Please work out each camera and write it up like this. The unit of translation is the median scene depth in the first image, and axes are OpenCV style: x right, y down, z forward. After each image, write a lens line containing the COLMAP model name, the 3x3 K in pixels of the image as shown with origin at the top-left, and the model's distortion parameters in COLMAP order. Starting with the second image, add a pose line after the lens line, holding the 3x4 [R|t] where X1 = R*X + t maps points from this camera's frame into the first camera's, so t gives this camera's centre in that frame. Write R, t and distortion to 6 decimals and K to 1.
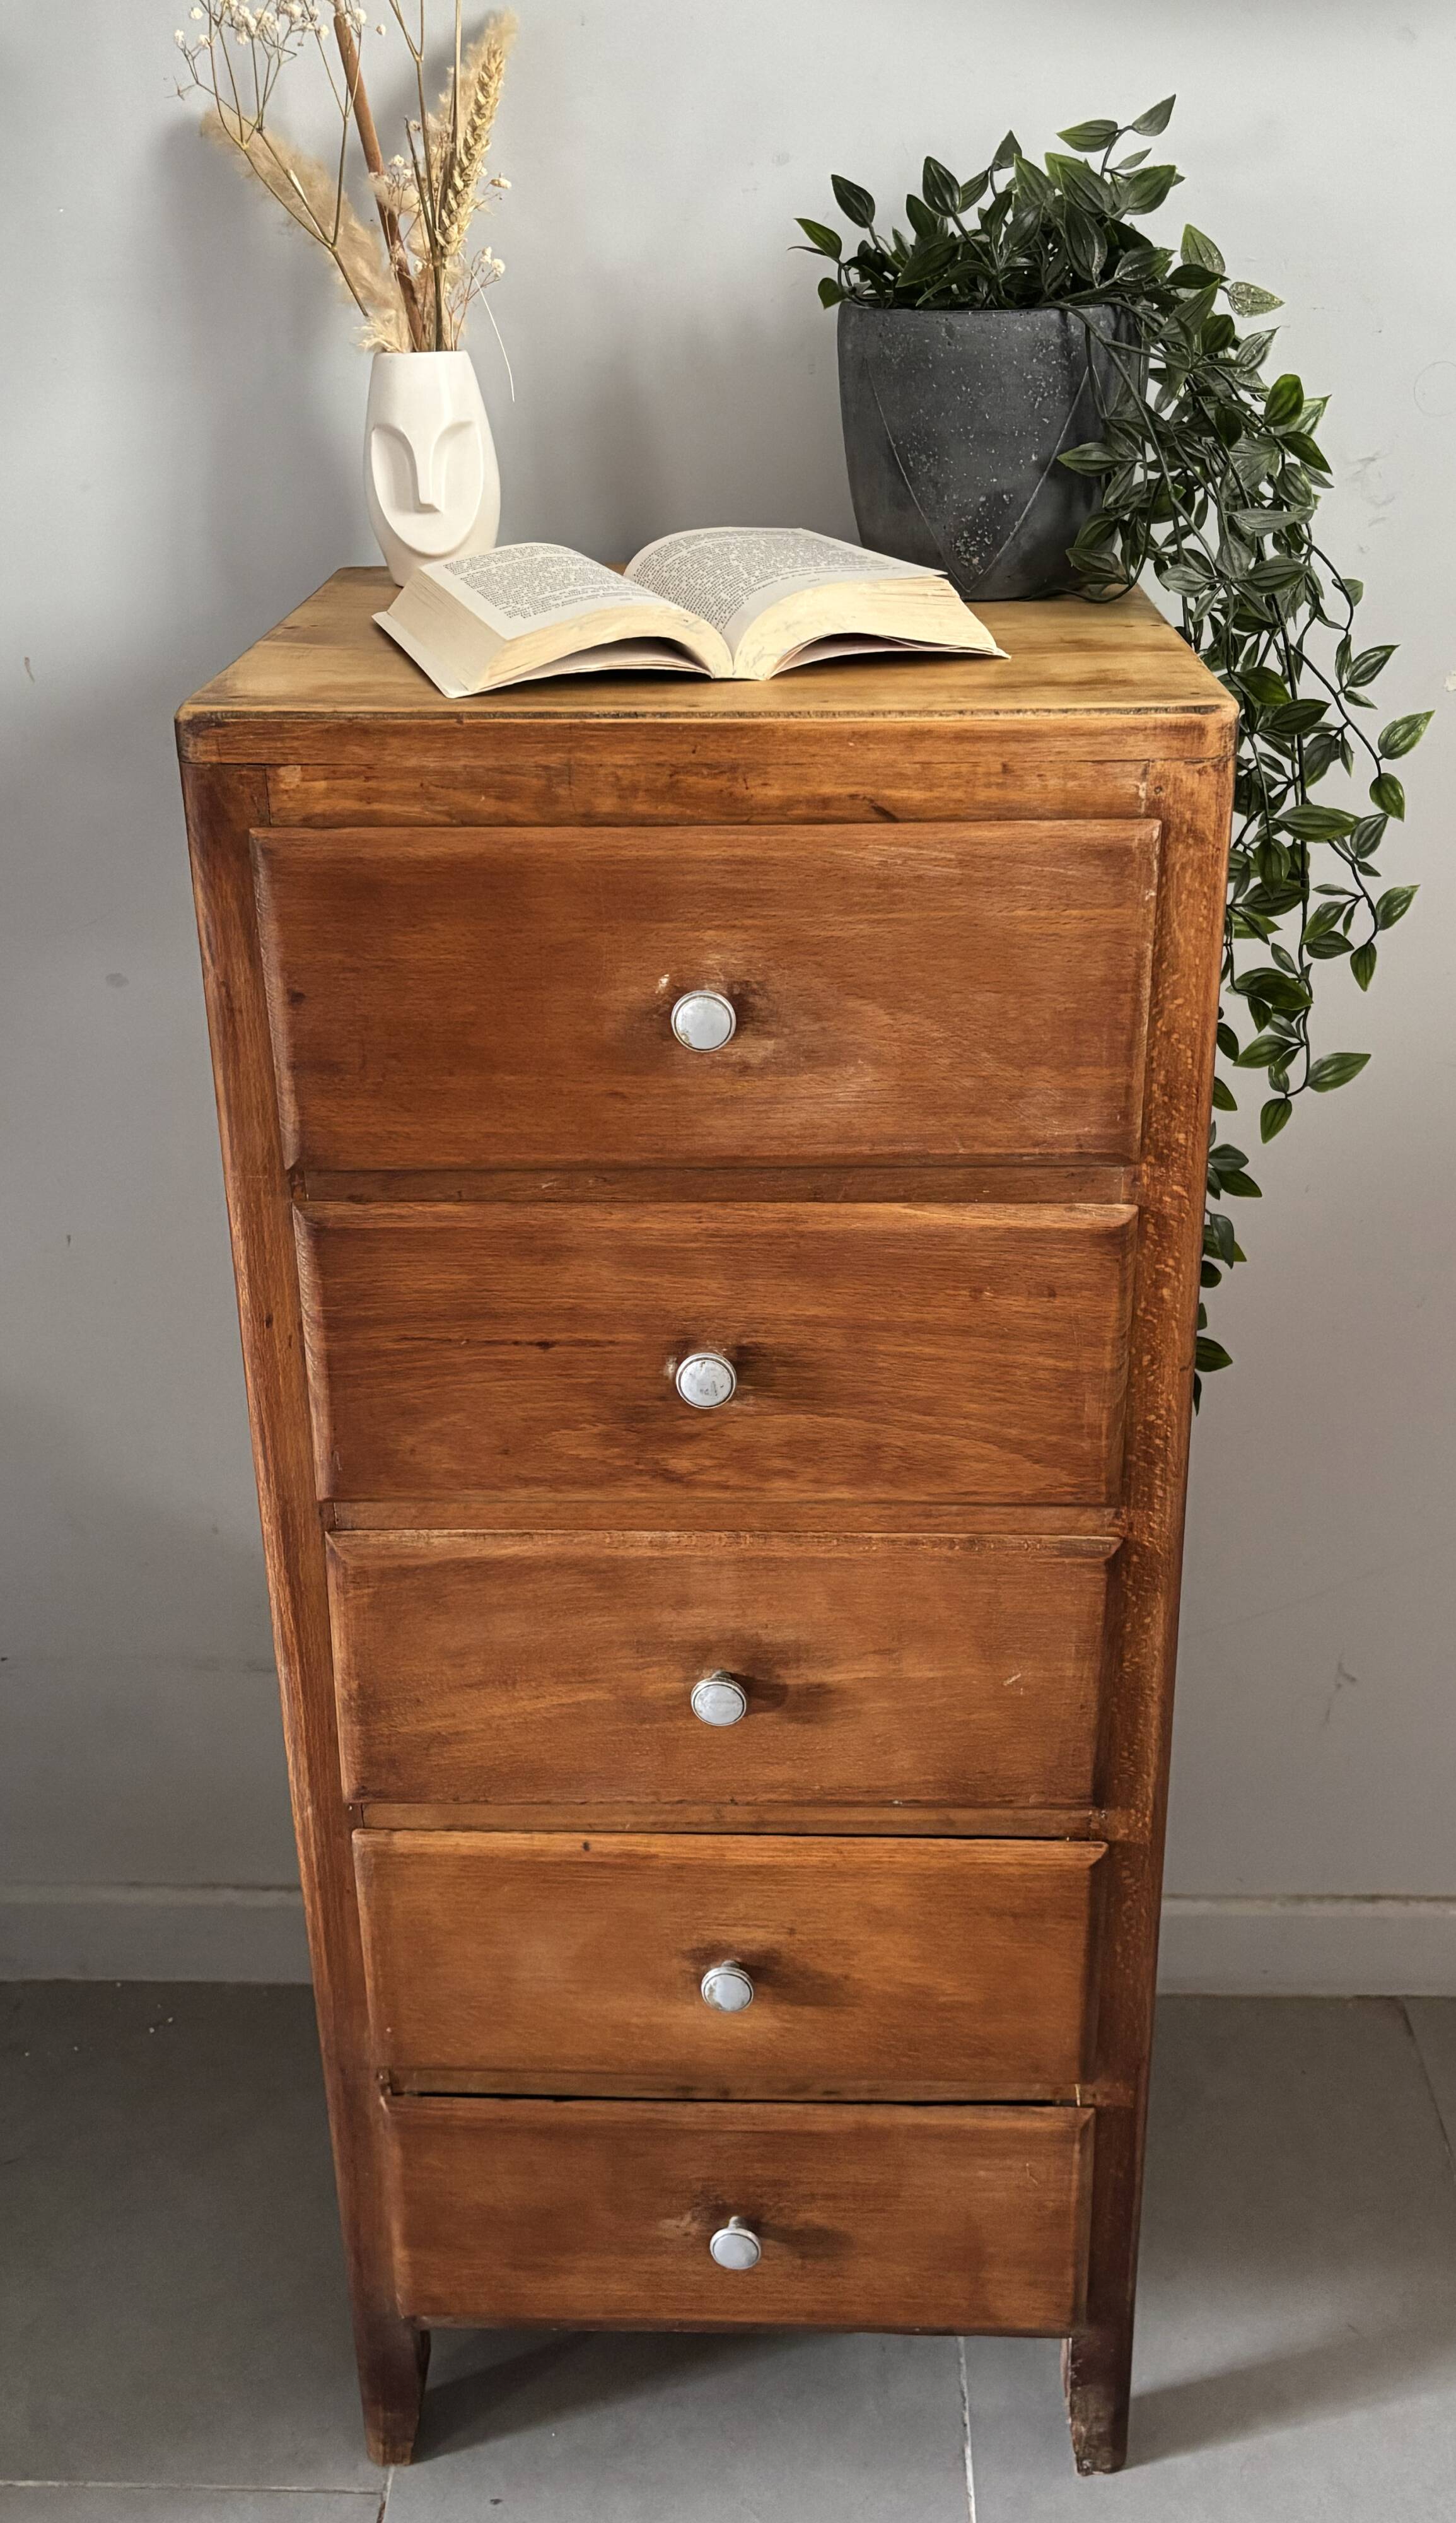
lens RADIAL K [[2350.6, 0, 760.6], [0, 2350.6, 1160.7], [0, 0, 1]] dist [0.044283, 0.000000]
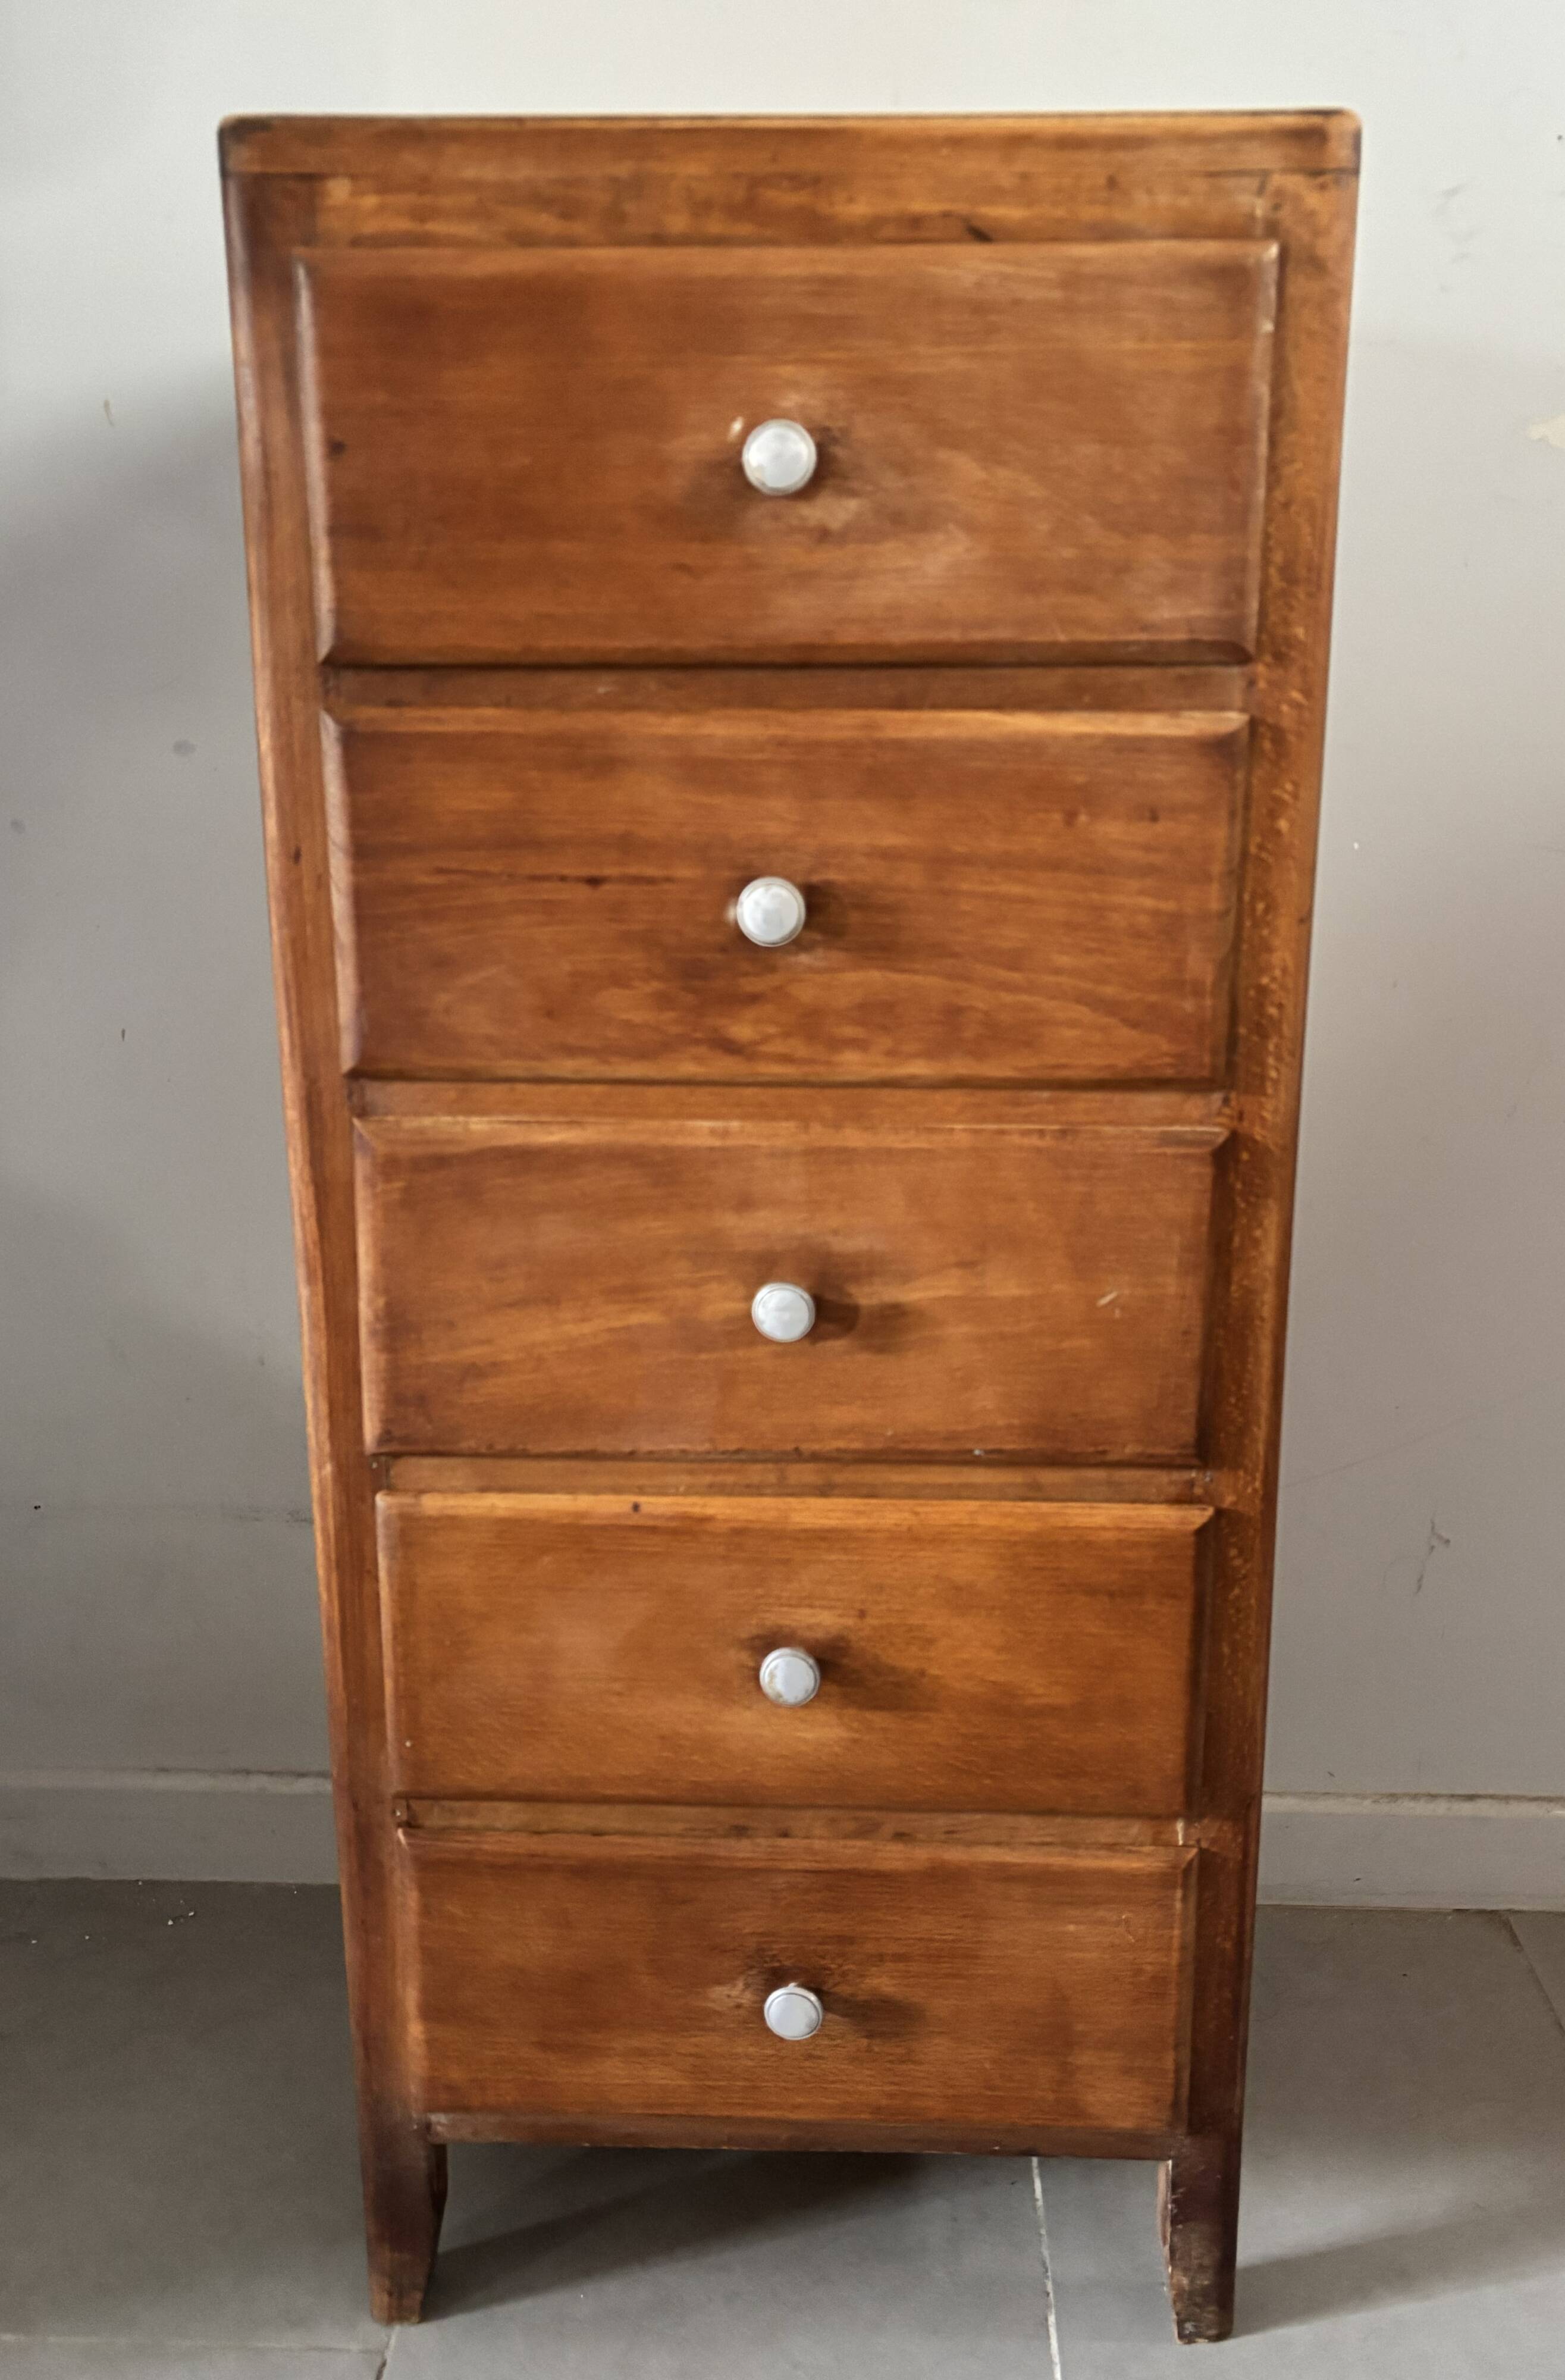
lens RADIAL K [[2071.9, 0, 813.0], [0, 2071.9, 1209.8], [0, 0, 1]] dist [0.081195, -0.088608]
pose [[0.999894, 0.013236, -0.006113, -0.002128], [-0.013975, 0.989582, -0.143290, 0.305845], [0.004153, 0.143360, 0.989662, 0.209359]]
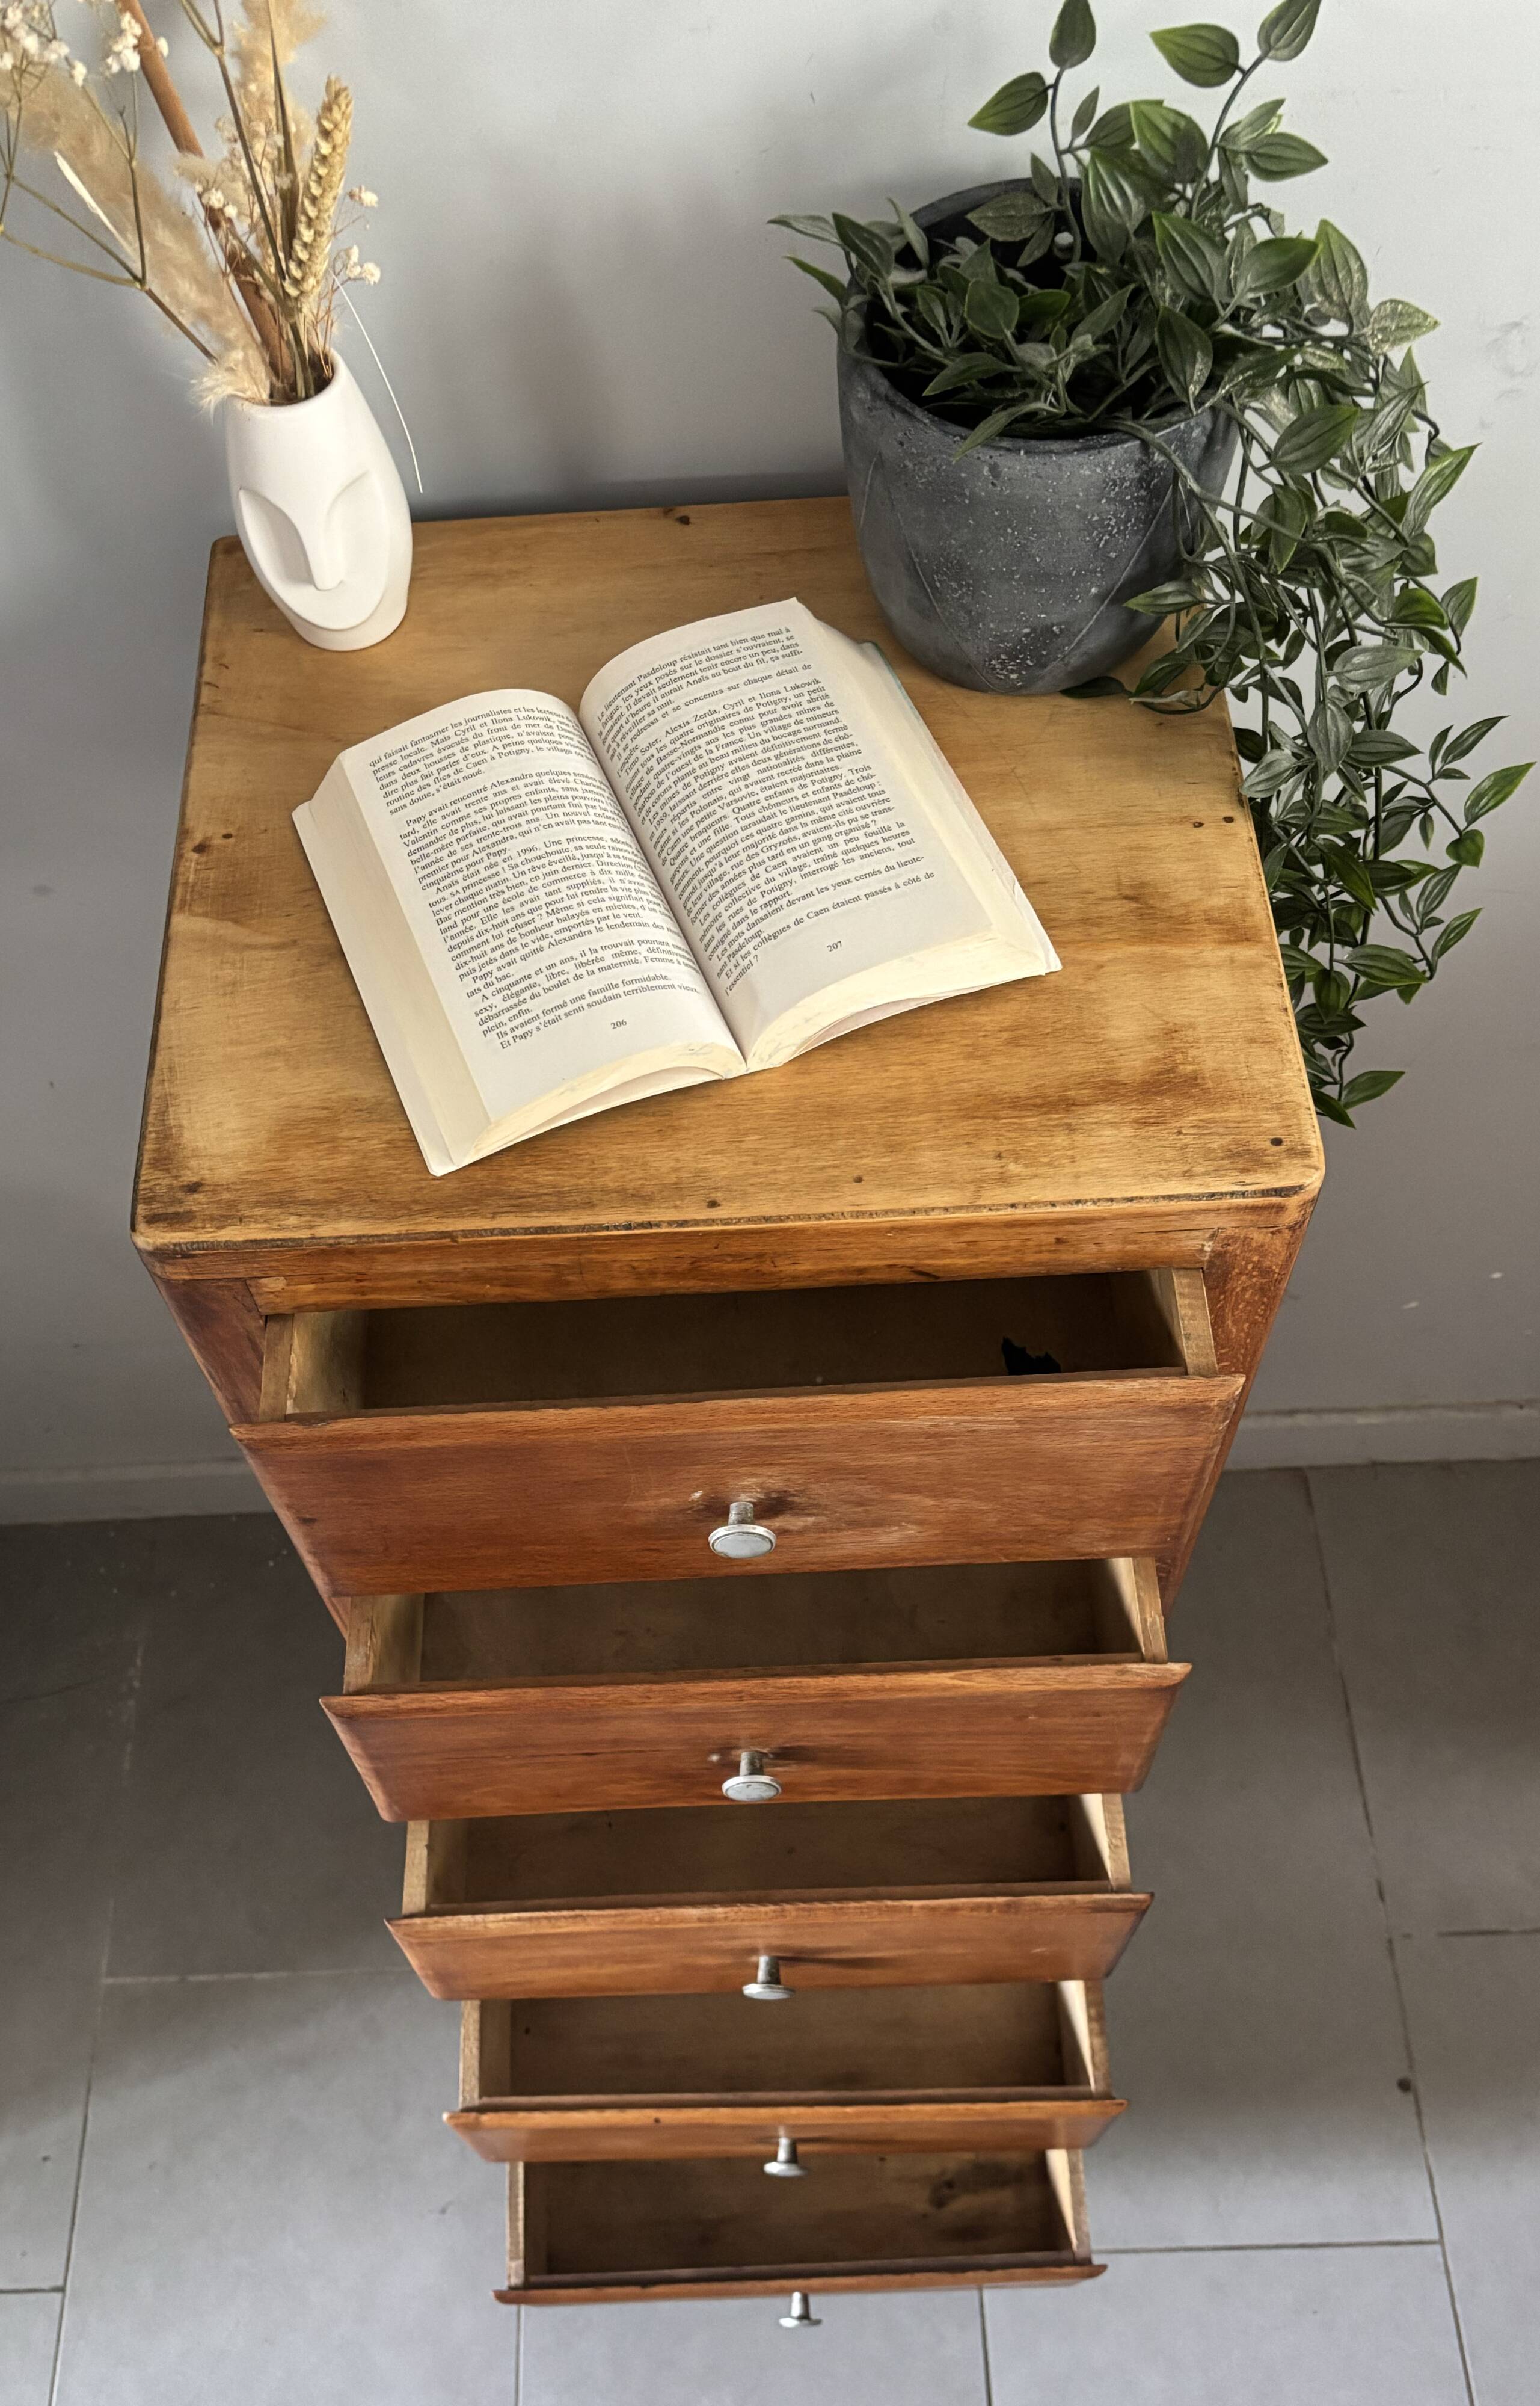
lens RADIAL K [[2134.5, 0, 737.7], [0, 2134.5, 1370.6], [0, 0, 1]] dist [0.063009, -0.074174]
pose [[0.998191, -0.060128, 0.000059, -0.019922], [0.047444, 0.788223, 0.613558, -0.554426], [-0.036938, -0.612445, 0.789650, 0.280984]]
